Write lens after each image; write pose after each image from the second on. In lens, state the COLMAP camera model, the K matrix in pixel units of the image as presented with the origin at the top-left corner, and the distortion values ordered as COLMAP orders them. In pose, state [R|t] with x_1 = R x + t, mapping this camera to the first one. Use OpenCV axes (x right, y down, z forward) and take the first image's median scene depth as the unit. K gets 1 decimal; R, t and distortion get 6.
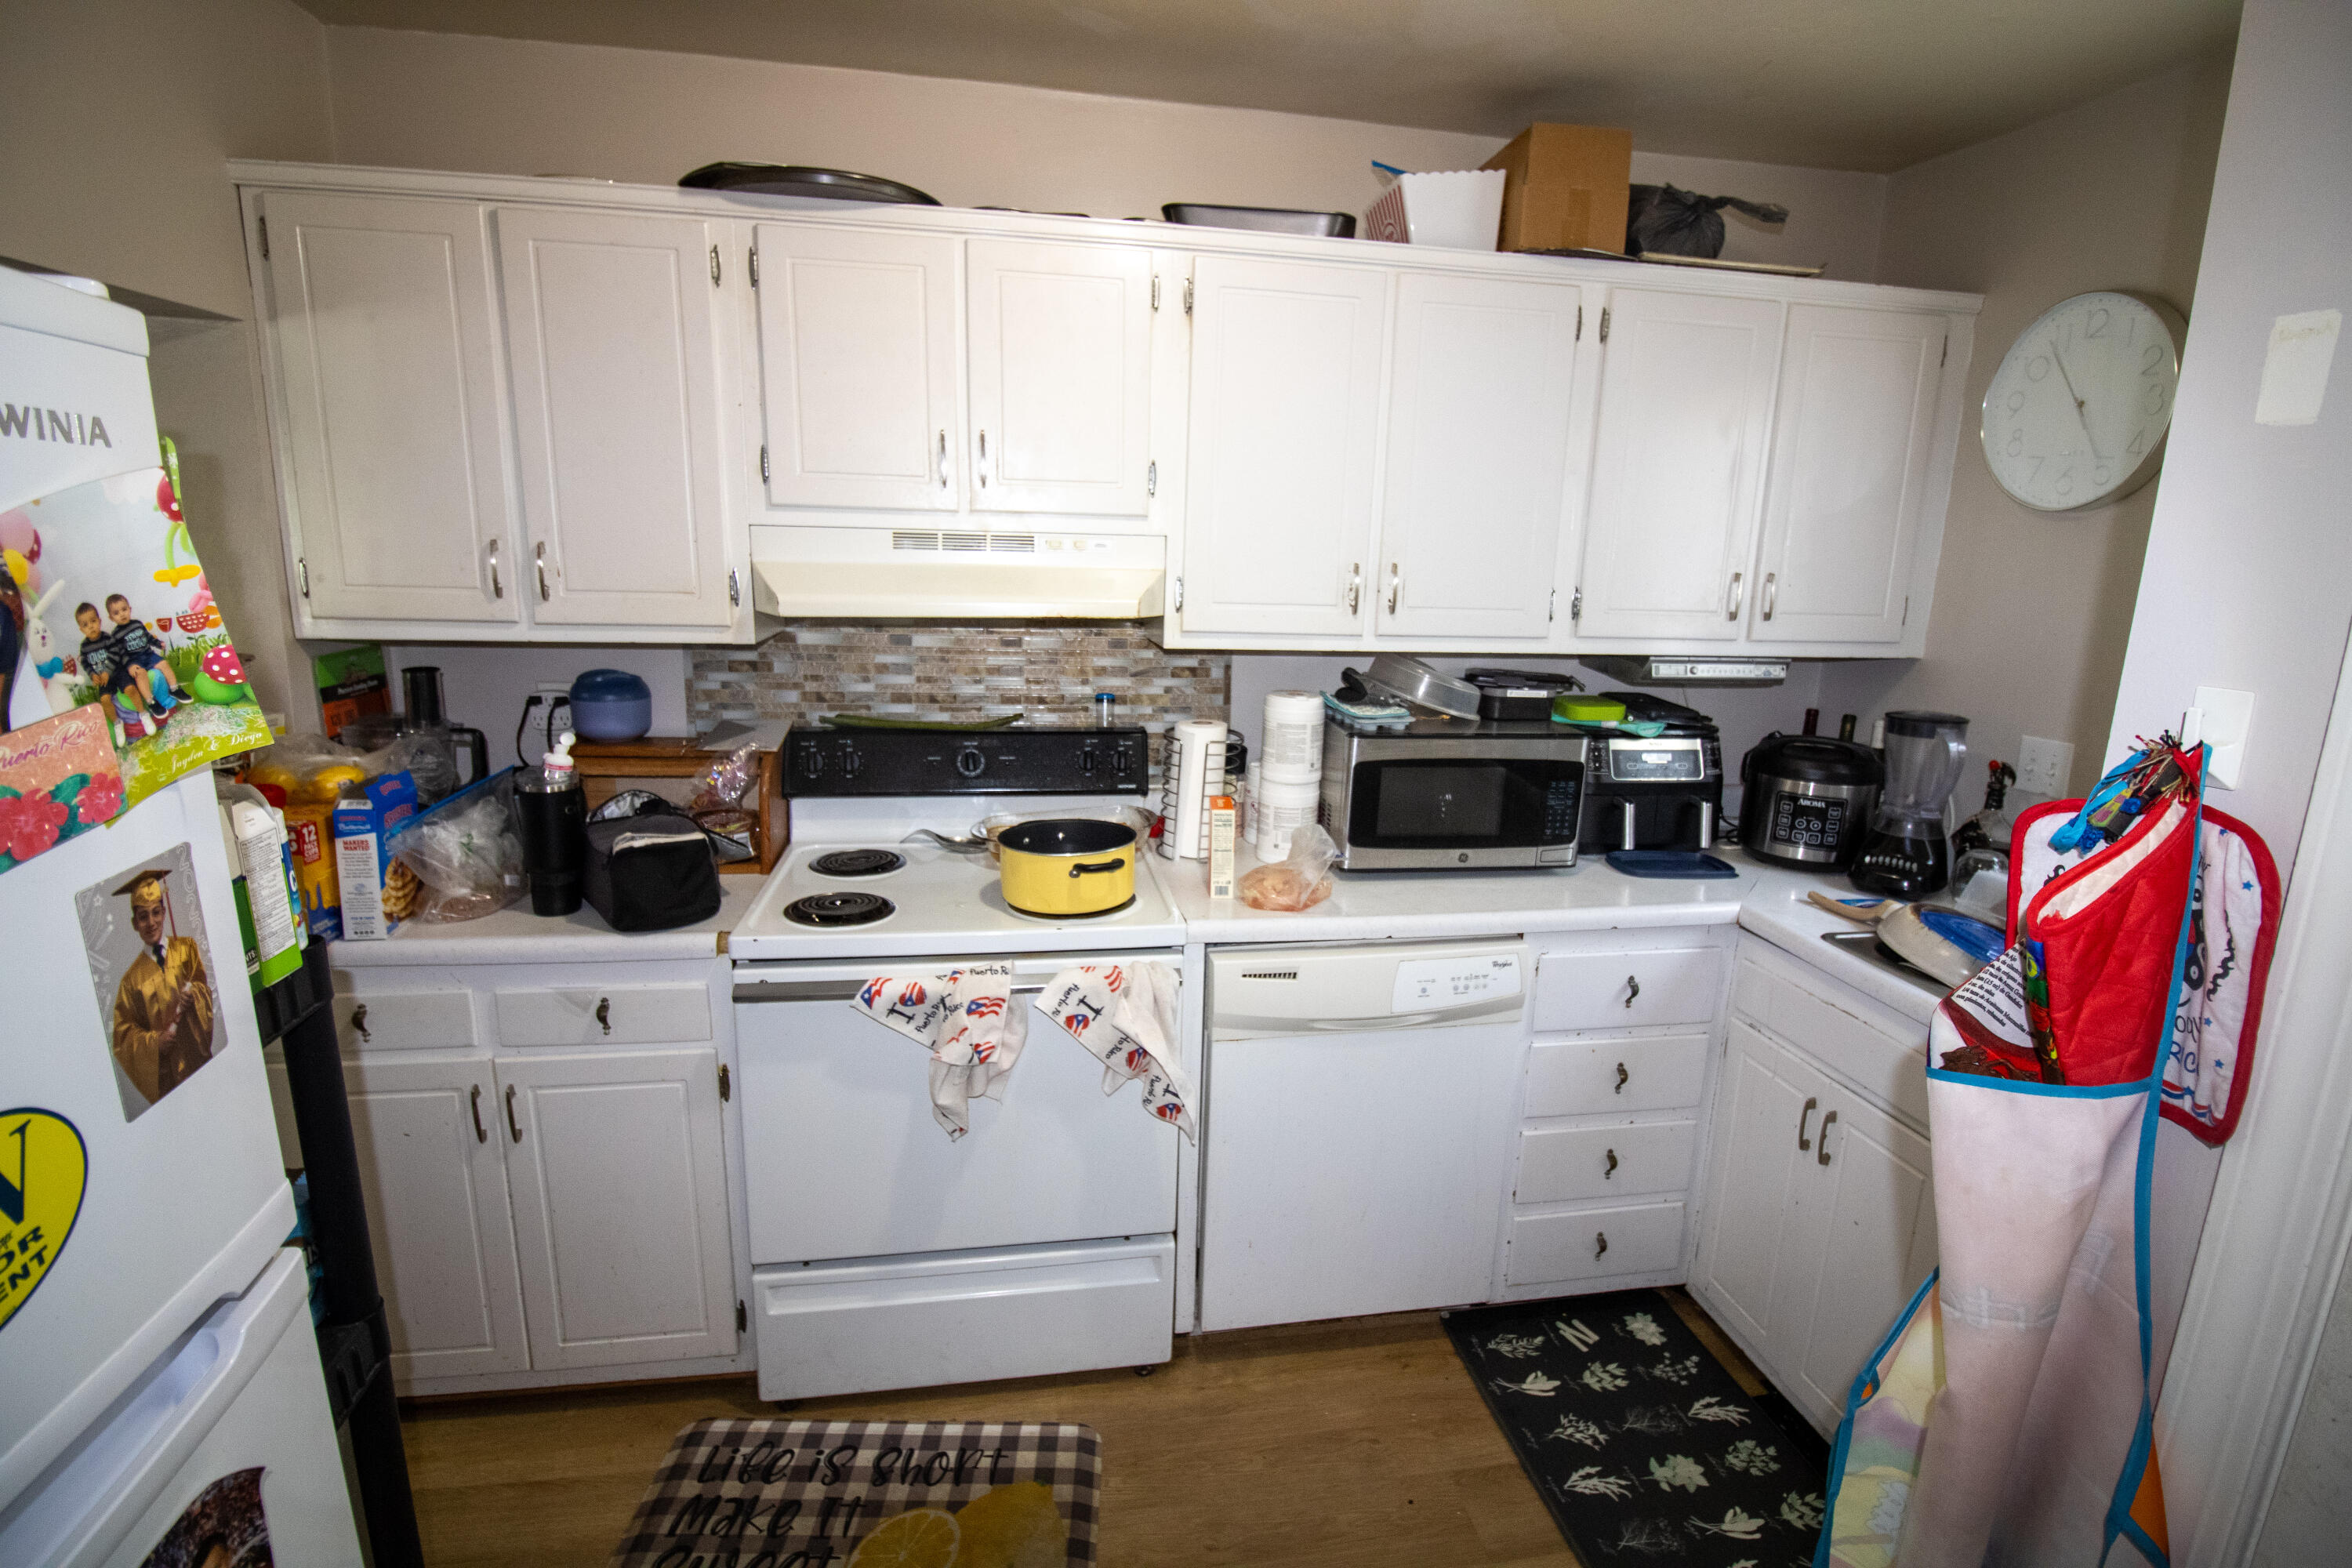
lens RADIAL K [[1103.7, 0, 1180.4], [0, 1103.7, 780.3], [0, 0, 1]] dist [-0.004422, -0.001000]
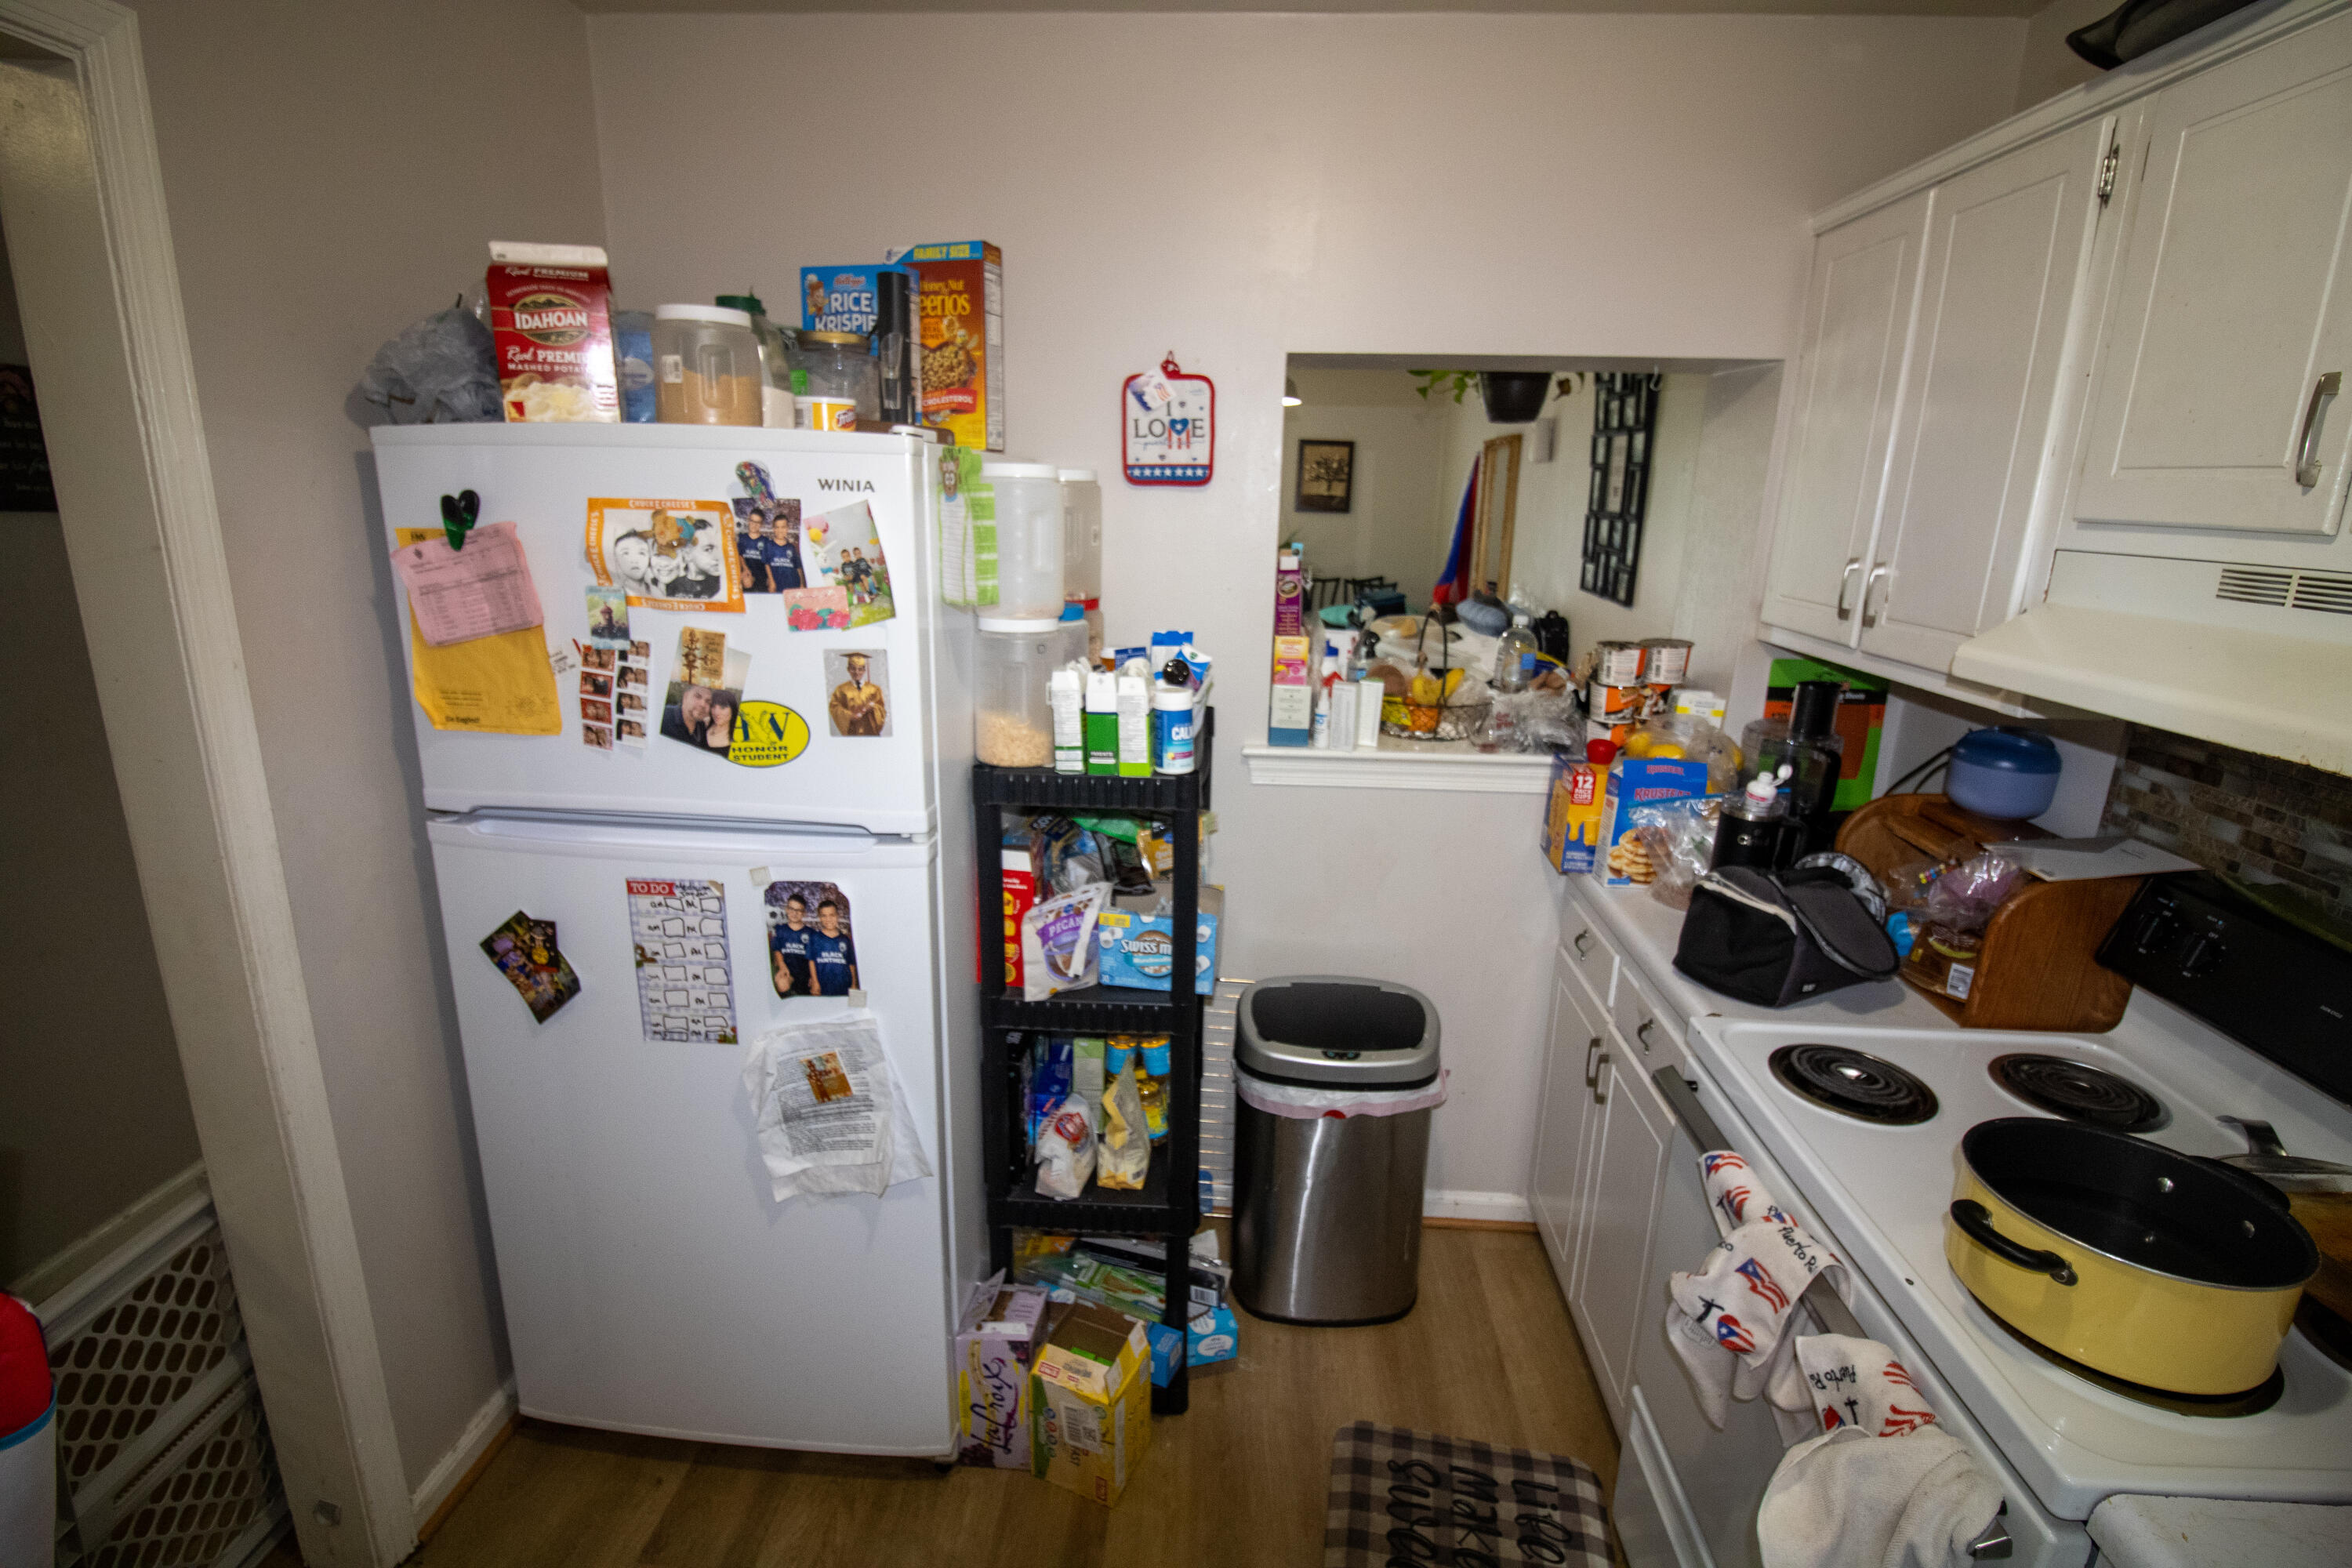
lens RADIAL K [[1103.7, 0, 1187.1], [0, 1103.7, 770.5], [0, 0, 1]] dist [-0.004422, -0.001000]
pose [[-0.211784, 0.212089, -0.954026, 0.489340], [-0.242651, 0.934192, 0.261545, -0.177785], [0.946714, 0.286887, -0.146384, 0.733796]]
